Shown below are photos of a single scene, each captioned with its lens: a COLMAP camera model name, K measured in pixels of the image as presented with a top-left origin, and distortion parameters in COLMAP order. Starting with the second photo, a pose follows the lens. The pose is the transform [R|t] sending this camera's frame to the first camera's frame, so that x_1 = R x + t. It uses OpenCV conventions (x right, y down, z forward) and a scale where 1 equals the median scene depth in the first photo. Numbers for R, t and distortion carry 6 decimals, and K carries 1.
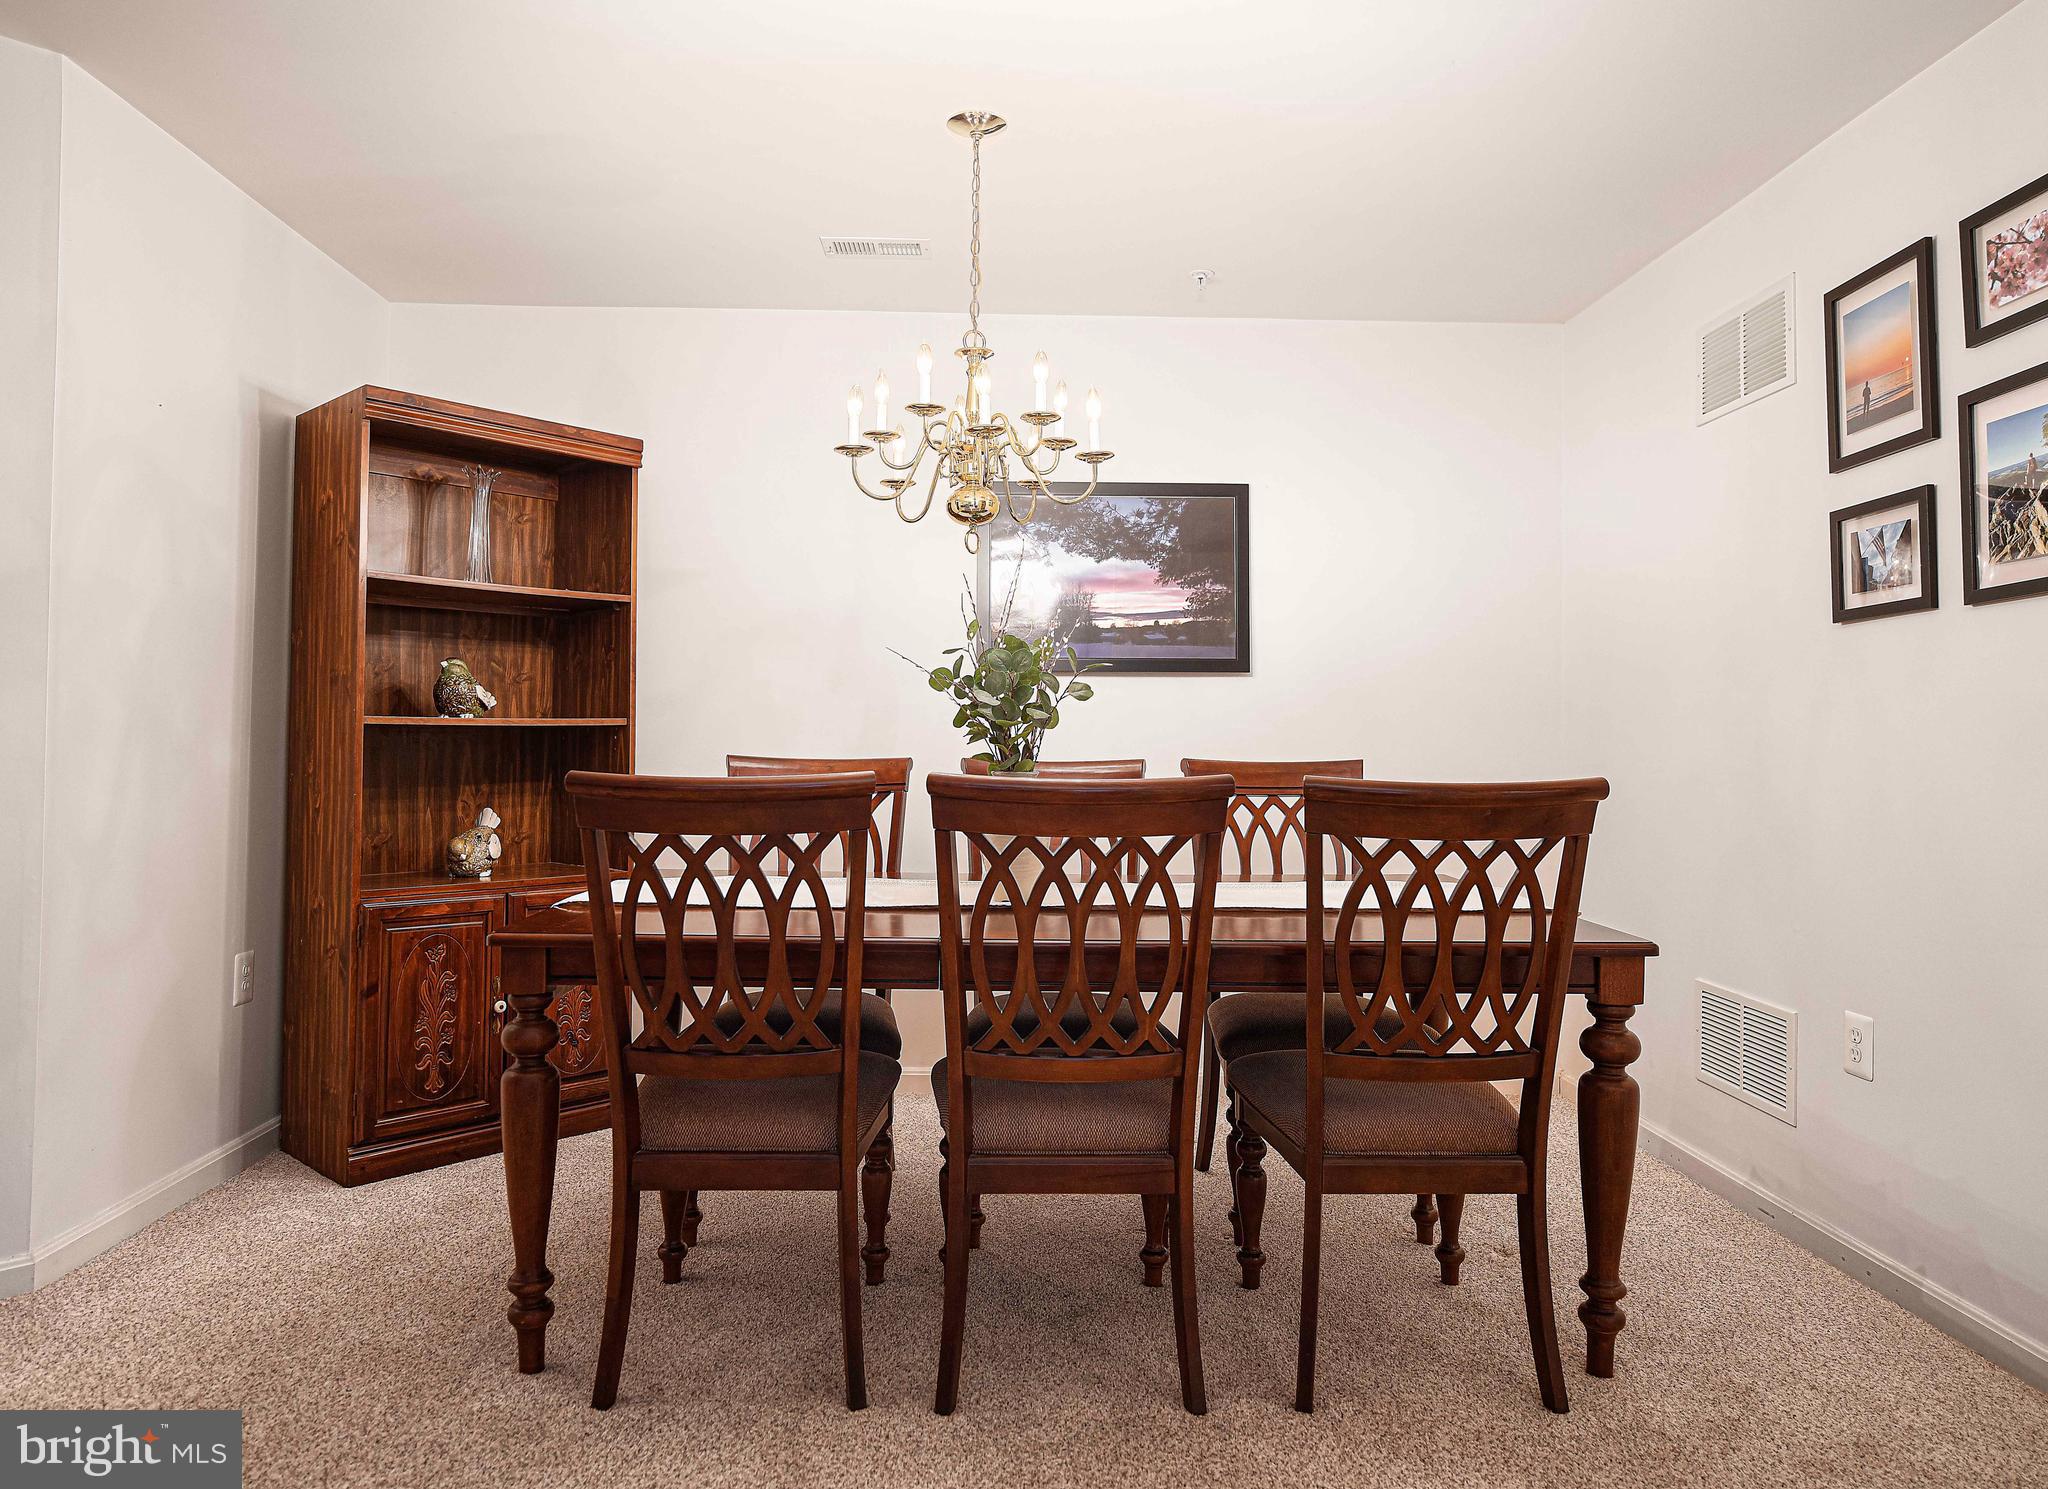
lens RADIAL K [[1283.9, 0, 1025.6], [0, 1283.9, 745.6], [0, 0, 1]] dist [-0.008523, -0.002147]
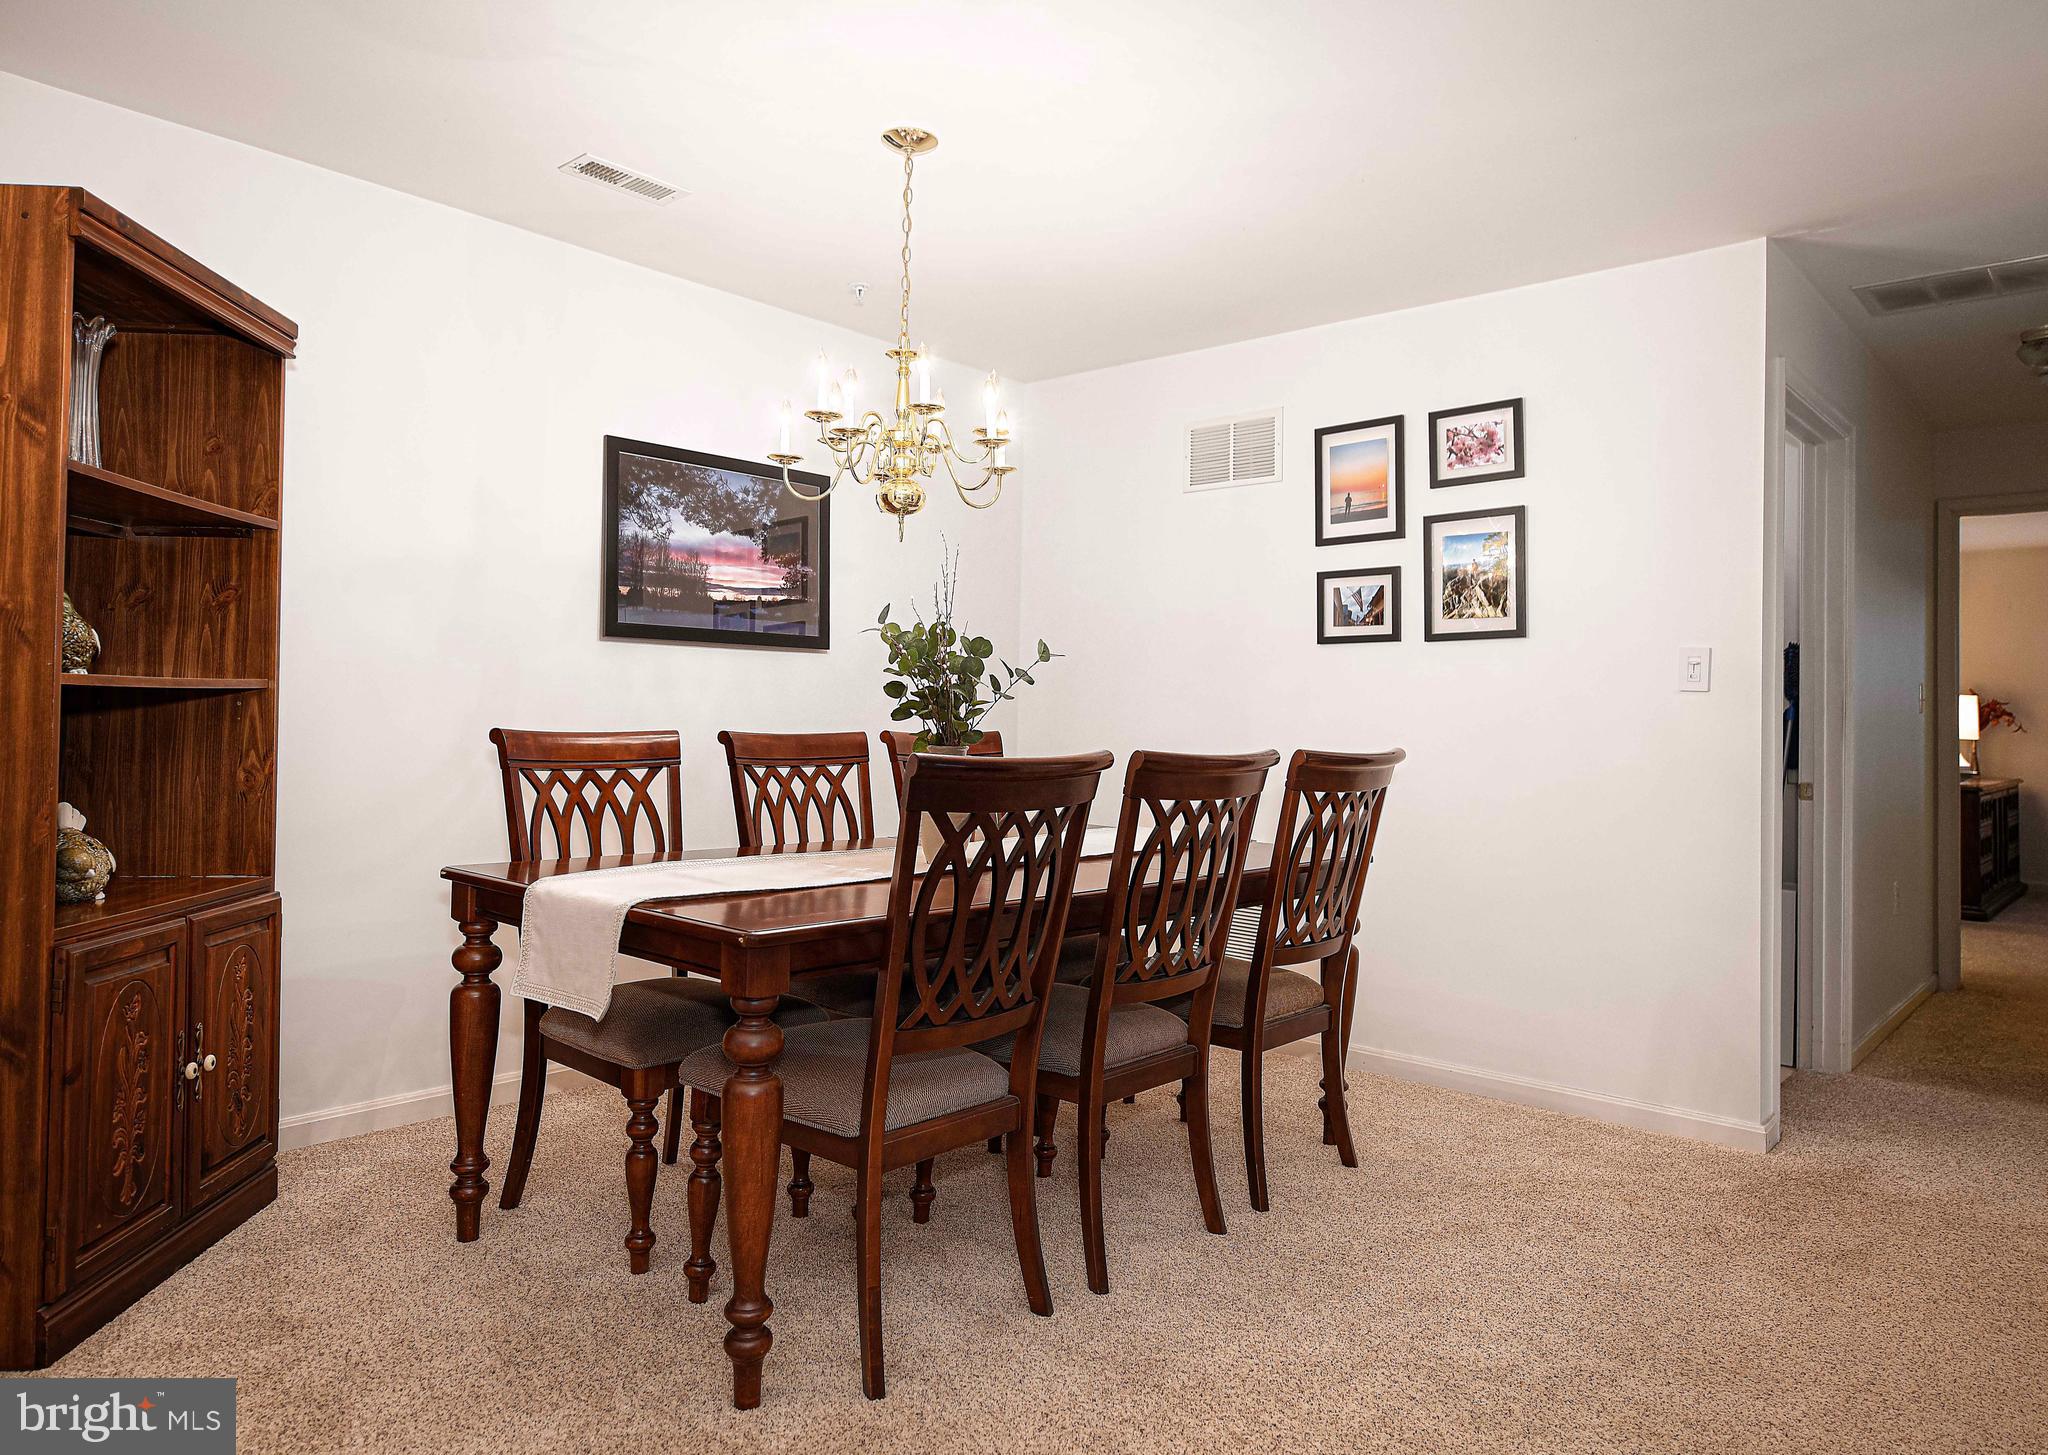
lens RADIAL K [[1296.6, 0, 1025.0], [0, 1296.6, 722.5], [0, 0, 1]] dist [0.002636, 0.001142]
pose [[0.692107, 0.002577, 0.721790, -0.743758], [-0.013310, 0.999869, 0.009193, -0.011325], [-0.721672, -0.015970, 0.692051, 0.171868]]
